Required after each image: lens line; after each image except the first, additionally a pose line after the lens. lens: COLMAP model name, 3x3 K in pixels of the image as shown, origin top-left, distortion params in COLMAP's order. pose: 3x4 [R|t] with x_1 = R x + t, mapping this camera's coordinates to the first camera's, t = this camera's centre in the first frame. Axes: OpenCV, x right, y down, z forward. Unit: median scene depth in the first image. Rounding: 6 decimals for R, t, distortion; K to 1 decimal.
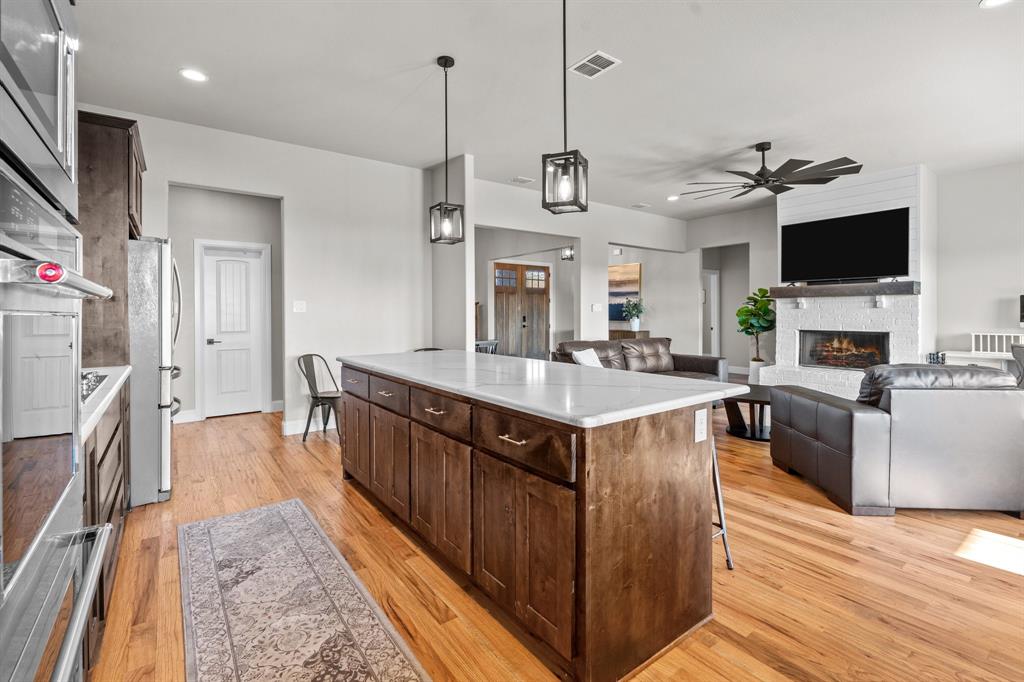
lens RADIAL K [[457.0, 0, 508.4], [0, 457.0, 306.2], [0, 0, 1]] dist [-0.002029, -0.000087]
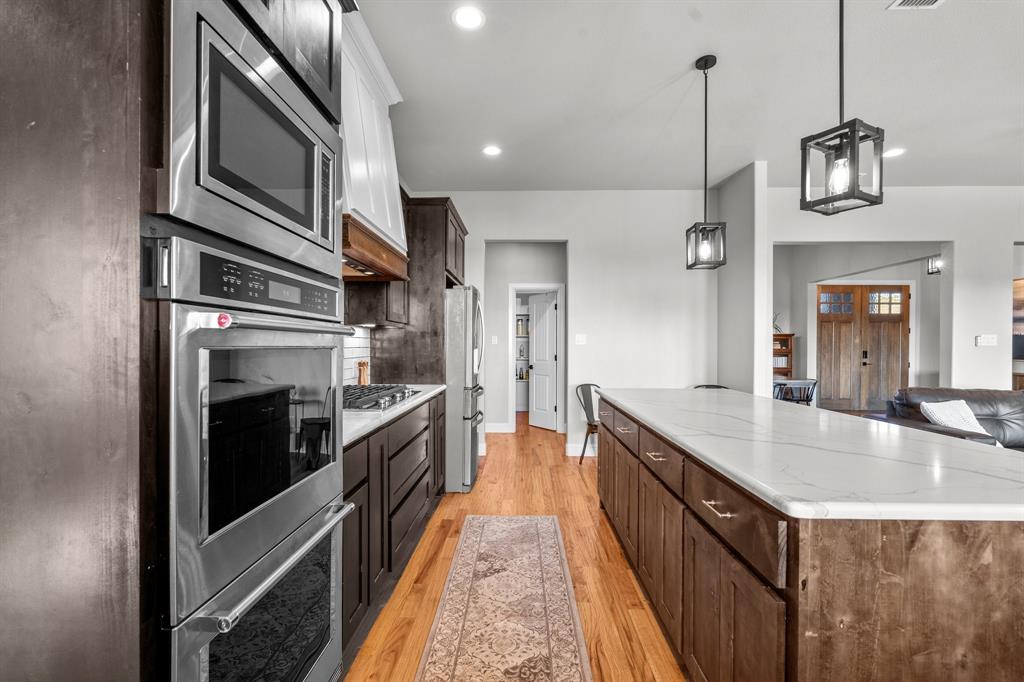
lens RADIAL K [[450.2, 0, 512.0], [0, 450.2, 341.0], [0, 0, 1]] dist [-0.001978, 0.000301]
pose [[0.789180, 0.002201, -0.614158, 0.152059], [0.001637, 0.999982, 0.005687, -0.003940], [0.614160, -0.005494, 0.789162, 0.119394]]
